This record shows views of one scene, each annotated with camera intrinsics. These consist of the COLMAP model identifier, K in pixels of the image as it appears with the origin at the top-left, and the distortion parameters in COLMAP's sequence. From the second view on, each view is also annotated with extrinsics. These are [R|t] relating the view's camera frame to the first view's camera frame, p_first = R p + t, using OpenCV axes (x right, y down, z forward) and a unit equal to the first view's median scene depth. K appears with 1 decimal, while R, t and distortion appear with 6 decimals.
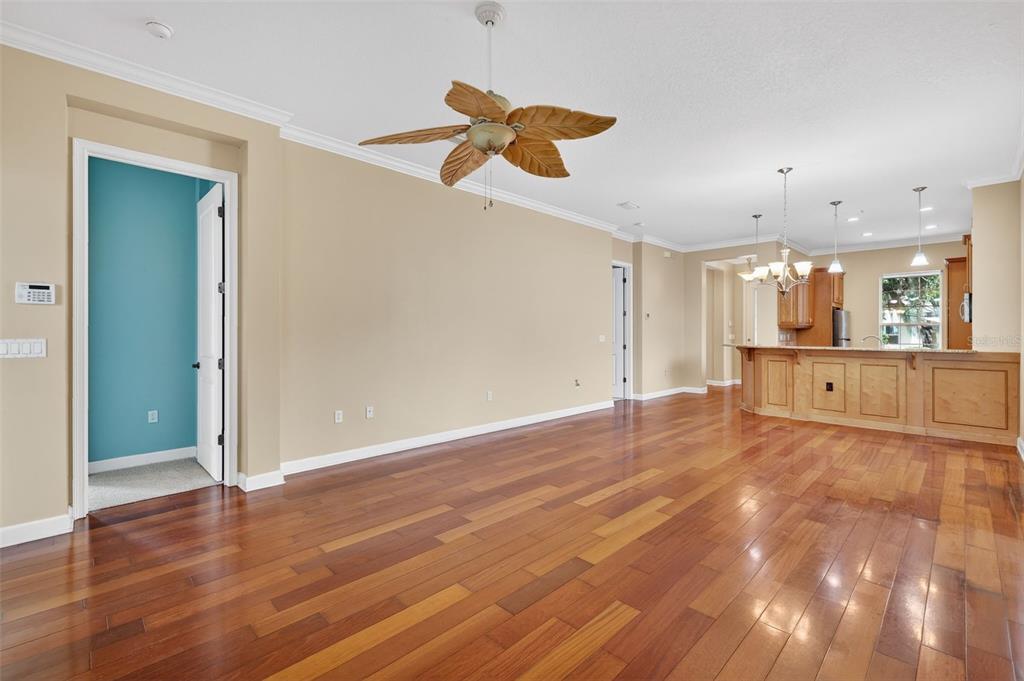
lens RADIAL K [[445.9, 0, 516.6], [0, 445.9, 334.6], [0, 0, 1]] dist [0.000348, -0.000065]
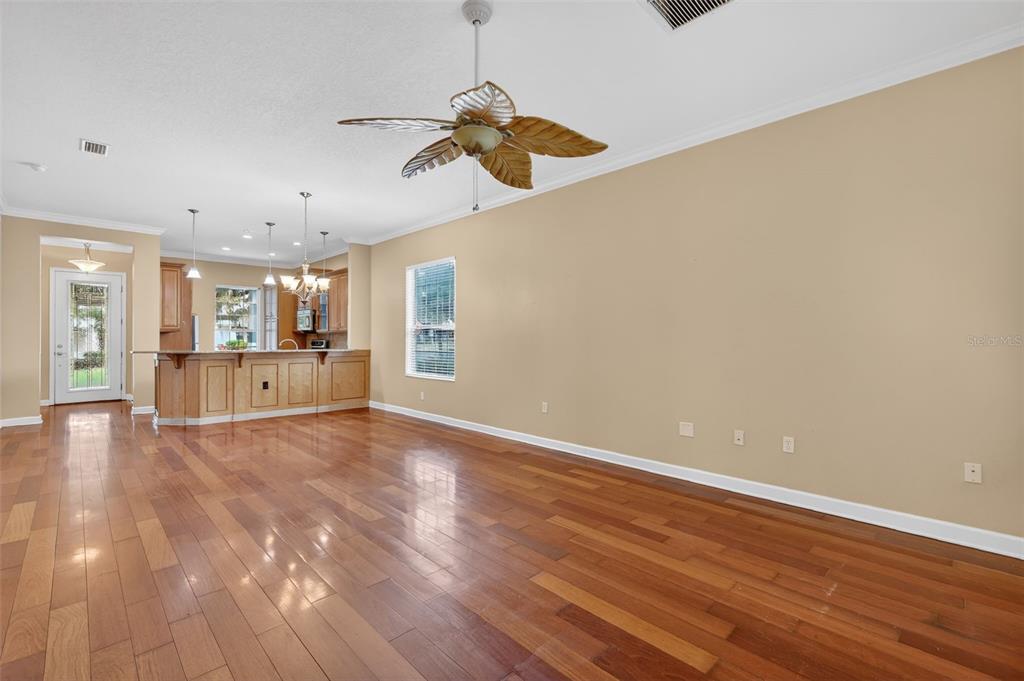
lens RADIAL K [[445.9, 0, 513.9], [0, 445.9, 337.6], [0, 0, 1]] dist [0.000348, -0.000065]
pose [[0.001883, -0.000611, 0.999998, -0.435926], [0.001493, 0.999999, 0.000608, -0.003243], [-0.999997, 0.001492, 0.001884, 0.382376]]
